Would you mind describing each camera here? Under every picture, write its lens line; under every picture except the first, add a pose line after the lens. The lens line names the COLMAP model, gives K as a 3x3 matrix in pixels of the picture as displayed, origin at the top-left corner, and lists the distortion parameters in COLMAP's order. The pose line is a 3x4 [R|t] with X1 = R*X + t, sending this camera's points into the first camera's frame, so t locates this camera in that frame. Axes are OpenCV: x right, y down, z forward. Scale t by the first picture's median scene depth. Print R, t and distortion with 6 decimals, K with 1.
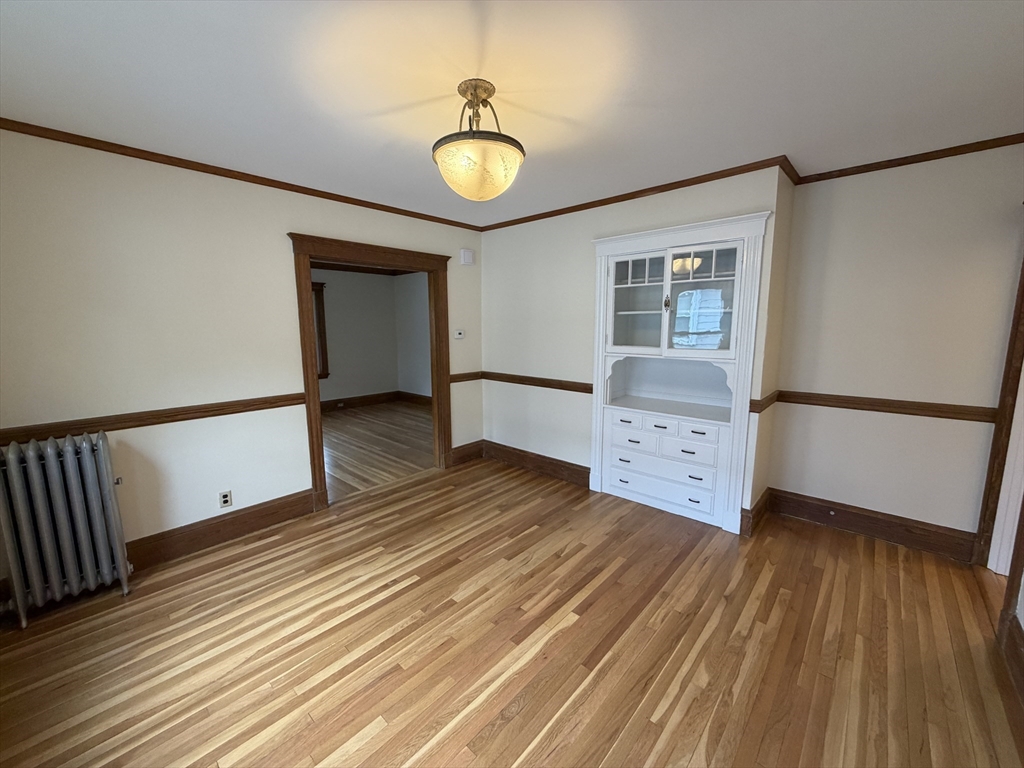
lens RADIAL K [[410.3, 0, 506.1], [0, 410.3, 382.6], [0, 0, 1]] dist [-0.005649, 0.000163]
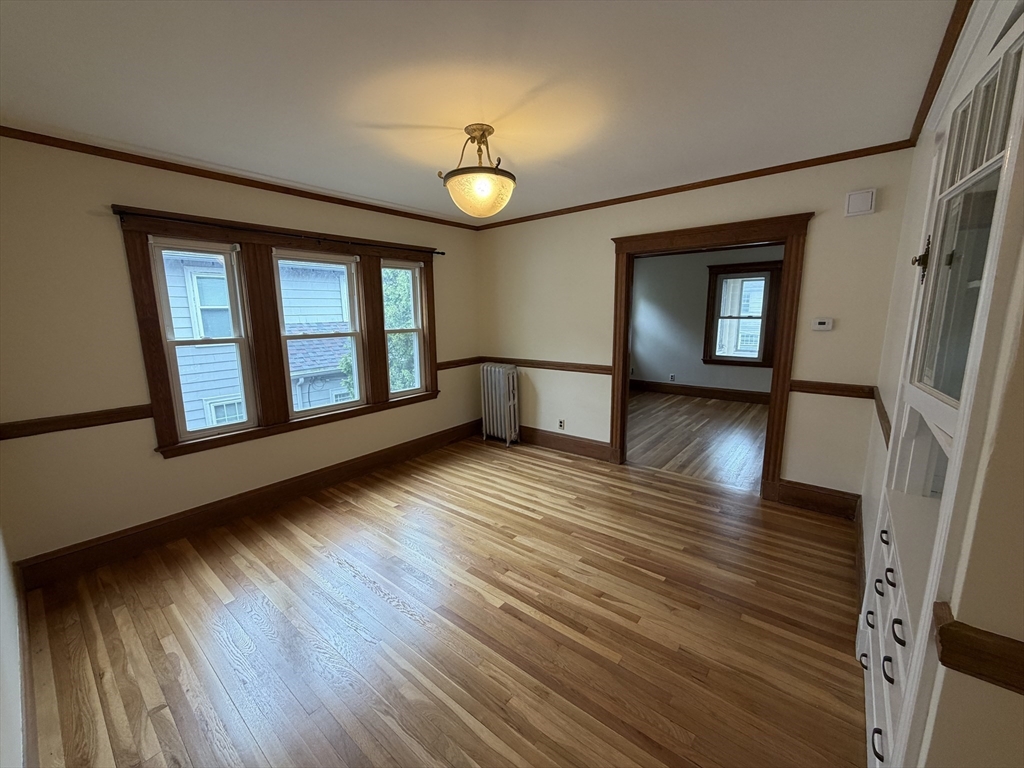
lens RADIAL K [[410.3, 0, 514.1], [0, 410.3, 385.0], [0, 0, 1]] dist [-0.005649, 0.000163]
pose [[0.060328, 0.183212, -0.981221, 0.827673], [-0.126483, 0.976490, 0.174552, -0.114163], [0.990133, 0.113578, 0.082083, 0.686284]]
